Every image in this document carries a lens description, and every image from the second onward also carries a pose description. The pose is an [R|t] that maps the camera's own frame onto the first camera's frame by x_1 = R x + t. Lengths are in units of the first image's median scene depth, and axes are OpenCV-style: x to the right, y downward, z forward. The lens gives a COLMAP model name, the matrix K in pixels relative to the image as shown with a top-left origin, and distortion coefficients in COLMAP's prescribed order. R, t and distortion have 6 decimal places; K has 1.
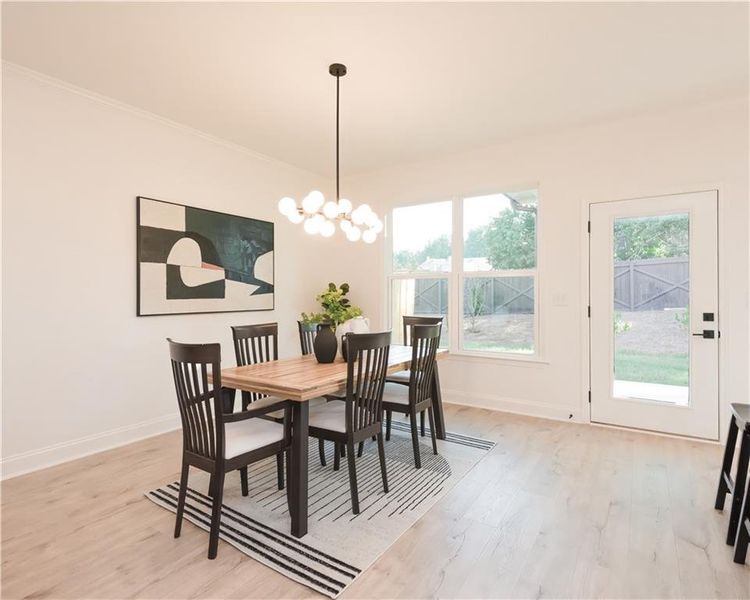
lens RADIAL K [[405.3, 0, 370.3], [0, 405.3, 295.6], [0, 0, 1]] dist [0.039119, -0.030367]
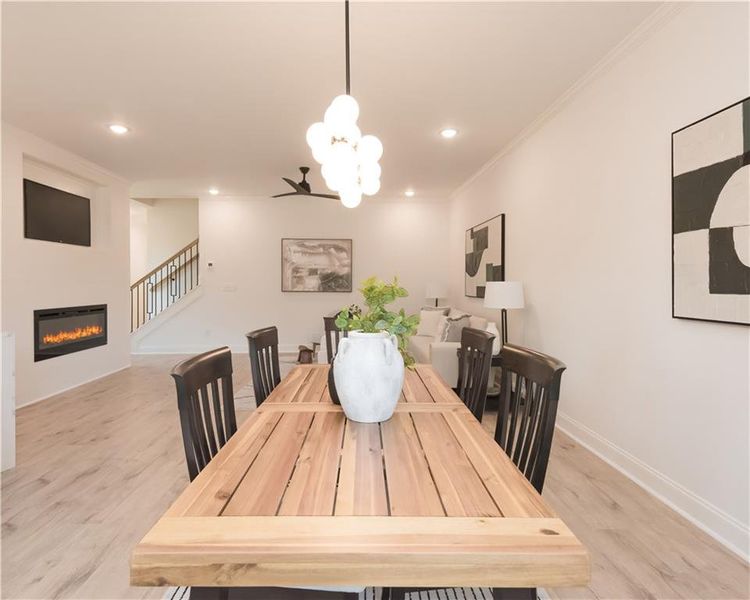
lens RADIAL K [[410.0, 0, 375.1], [0, 410.0, 287.2], [0, 0, 1]] dist [0.002509, -0.000702]
pose [[-0.808661, 0.010835, -0.588175, 0.182205], [0.004253, 0.999912, 0.012572, -0.007227], [0.588259, 0.007665, -0.808636, 1.097313]]
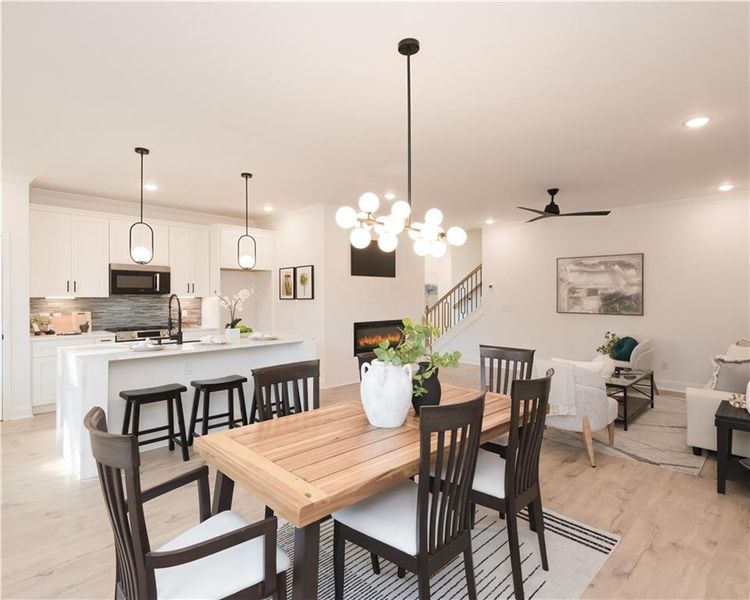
lens RADIAL K [[409.9, 0, 369.6], [0, 409.9, 297.0], [0, 0, 1]] dist [0.050587, -0.038257]
pose [[-0.980522, 0.006225, 0.196310, -0.117758], [0.006826, 0.999974, 0.002384, -0.045310], [-0.196290, 0.003678, -0.980539, 1.303376]]
